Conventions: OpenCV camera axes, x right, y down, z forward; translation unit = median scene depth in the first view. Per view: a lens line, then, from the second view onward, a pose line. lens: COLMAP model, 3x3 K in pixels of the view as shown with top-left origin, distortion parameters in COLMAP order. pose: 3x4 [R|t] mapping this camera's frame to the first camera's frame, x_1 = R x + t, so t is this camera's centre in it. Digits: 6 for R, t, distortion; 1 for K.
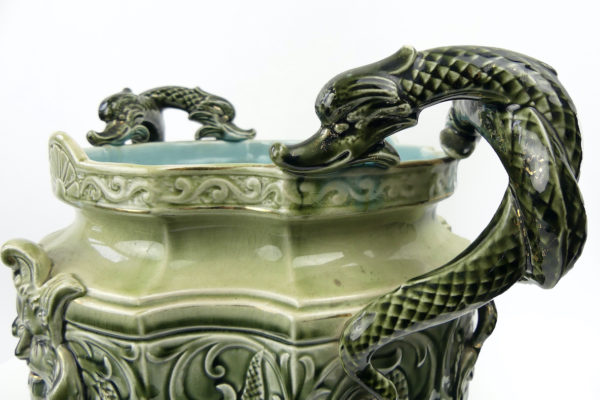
lens RADIAL K [[466.3, 0, 309.0], [0, 466.3, 194.3], [0, 0, 1]] dist [-0.032415, 0.016811]
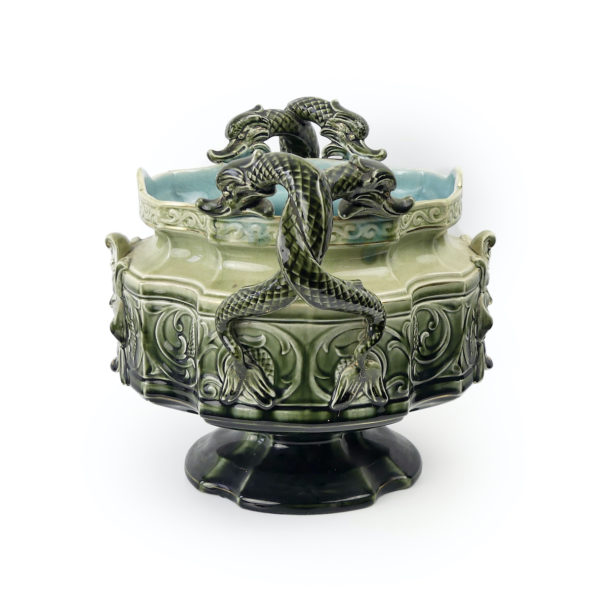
lens RADIAL K [[1380.6, 0, 301.4], [0, 1380.6, 300.9], [0, 0, 1]] dist [0.007150, 0.000000]
pose [[0.749932, 0.169029, -0.639556, 3.337745], [-0.103534, 0.984880, 0.138893, -0.453705], [0.653363, -0.037944, 0.756094, -2.496313]]
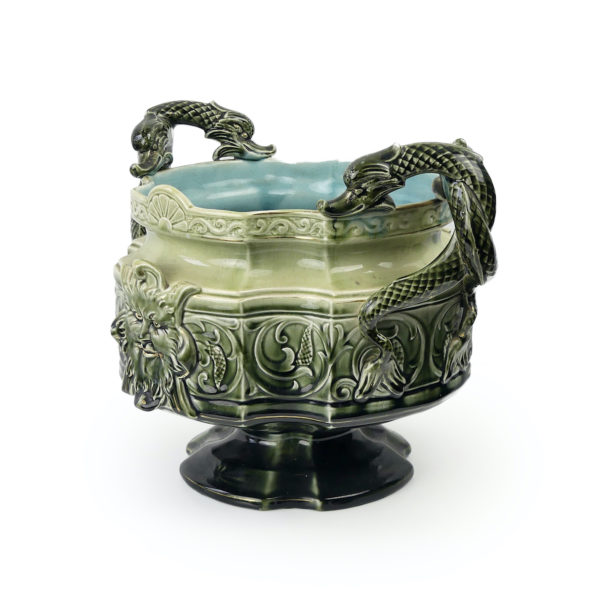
lens RADIAL K [[1380.6, 0, 295.7], [0, 1380.6, 302.6], [0, 0, 1]] dist [0.007150, 0.000000]
pose [[0.999894, -0.007893, -0.012274, -0.095208], [0.009085, 0.994912, 0.100338, -0.228339], [0.011419, -0.100439, 0.994878, -3.805119]]
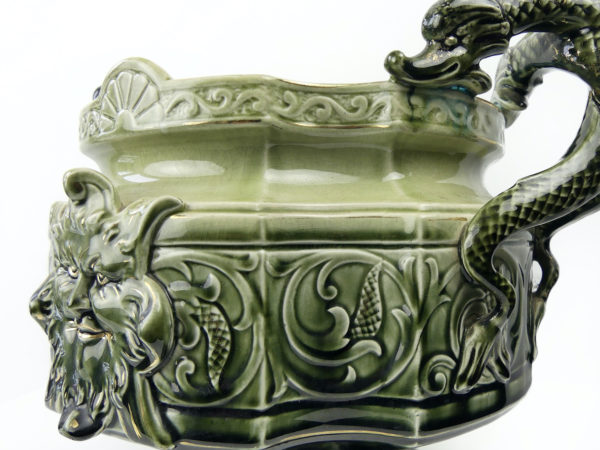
lens RADIAL K [[543.4, 0, 326.6], [0, 543.4, 223.2], [0, 0, 1]] dist [-0.011946, -0.028939]
pose [[0.975623, -0.003266, 0.219427, -0.450076], [0.038700, 0.986779, -0.157380, 0.422917], [-0.216012, 0.162036, 0.962852, -0.074479]]
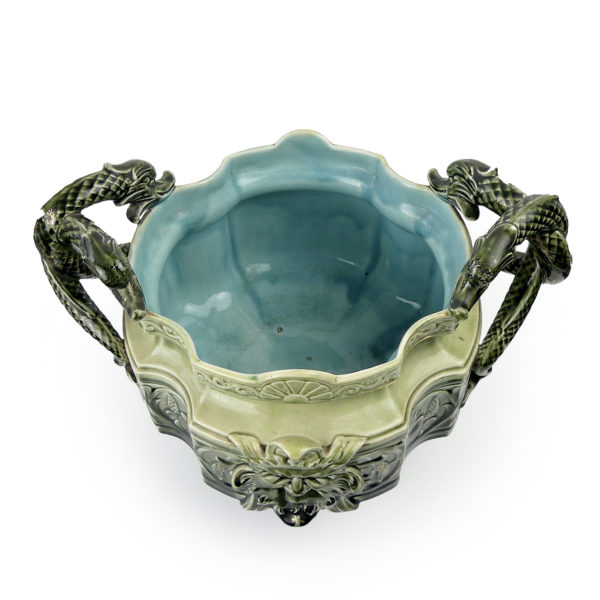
lens RADIAL K [[689.9, 0, 304.7], [0, 689.9, 300.4], [0, 0, 1]] dist [-0.048305, 0.000000]
pose [[0.690543, -0.555218, 0.463555, -1.444183], [0.136080, 0.729181, 0.670655, -1.703296], [-0.710375, -0.400035, 0.579085, 0.000947]]
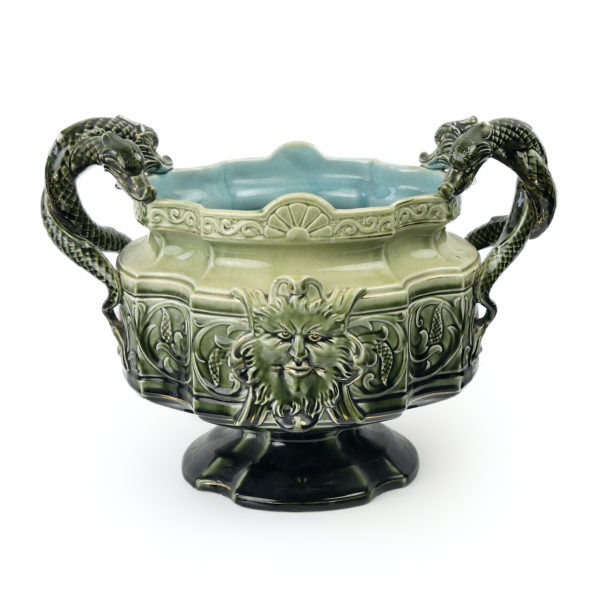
lens RADIAL K [[1380.6, 0, 302.9], [0, 1380.6, 295.6], [0, 0, 1]] dist [0.007150, 0.000000]
pose [[0.672027, -0.197205, 0.713786, -4.051461], [0.132145, 0.980354, 0.146439, -0.501488], [-0.728641, -0.004087, 0.684884, -2.111063]]
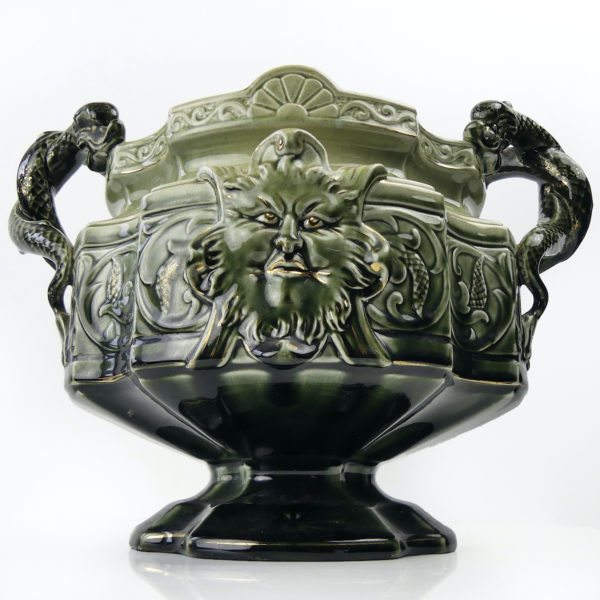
lens RADIAL K [[689.9, 0, 291.6], [0, 689.9, 298.1], [0, 0, 1]] dist [-0.048305, 0.000000]
pose [[0.690266, 0.198207, 0.695878, -1.762196], [0.112323, 0.920736, -0.373670, 1.088999], [-0.714784, 0.336095, 0.613290, 0.237377]]
